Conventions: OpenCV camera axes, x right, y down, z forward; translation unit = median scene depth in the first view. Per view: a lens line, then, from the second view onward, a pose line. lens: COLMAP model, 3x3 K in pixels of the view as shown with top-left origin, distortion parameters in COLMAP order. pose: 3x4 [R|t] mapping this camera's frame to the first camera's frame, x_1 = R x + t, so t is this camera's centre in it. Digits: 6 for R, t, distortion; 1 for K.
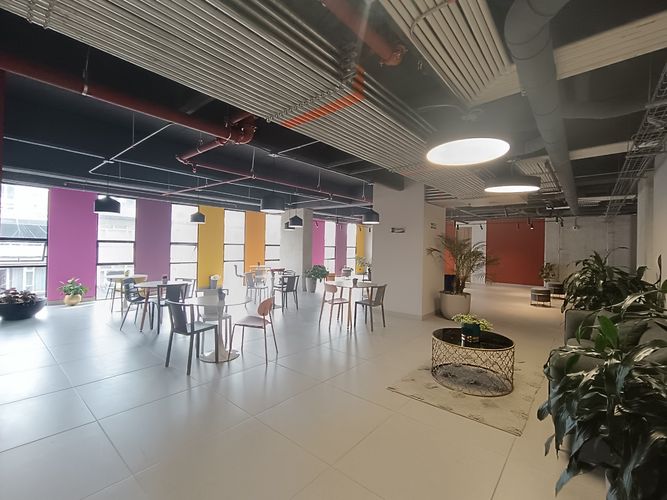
lens RADIAL K [[303.6, 0, 333.3], [0, 303.6, 245.8], [0, 0, 1]] dist [-0.004599, 0.007869]
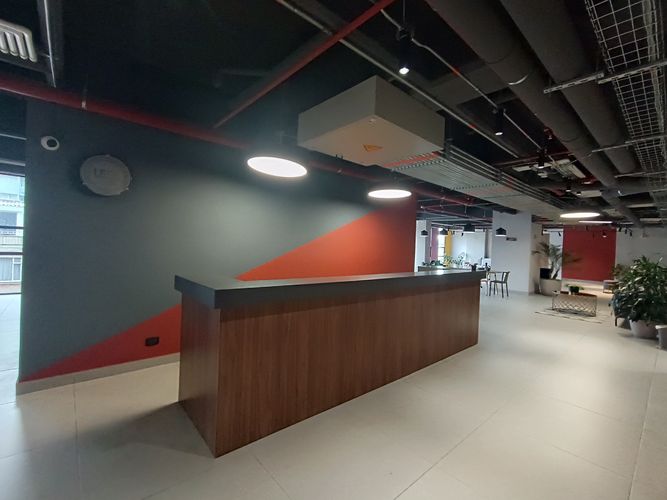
lens RADIAL K [[303.6, 0, 333.3], [0, 303.6, 245.8], [0, 0, 1]] dist [-0.004599, 0.007869]
pose [[0.989214, 0.023786, -0.144532, -0.257142], [-0.022683, 0.999700, 0.009271, -0.004729], [0.144709, -0.005893, 0.989457, -0.380820]]
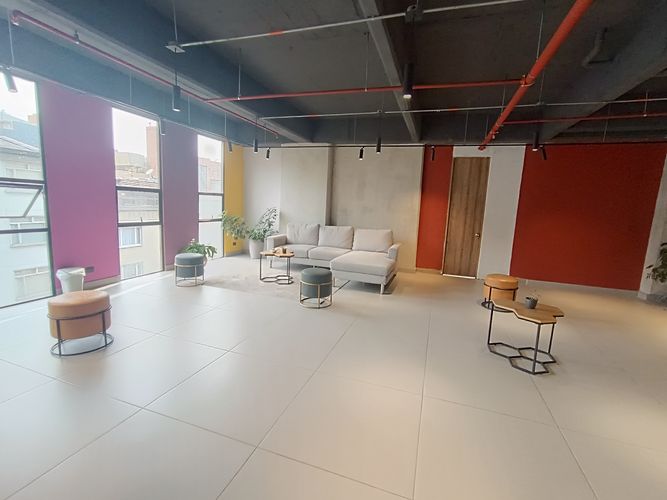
lens RADIAL K [[303.6, 0, 333.3], [0, 303.6, 245.8], [0, 0, 1]] dist [-0.004599, 0.007869]
pose [[0.930449, -0.019865, 0.365883, 0.078848], [-0.038789, 0.987579, 0.152259, 0.006796], [-0.364363, -0.155861, 0.918121, 0.698359]]
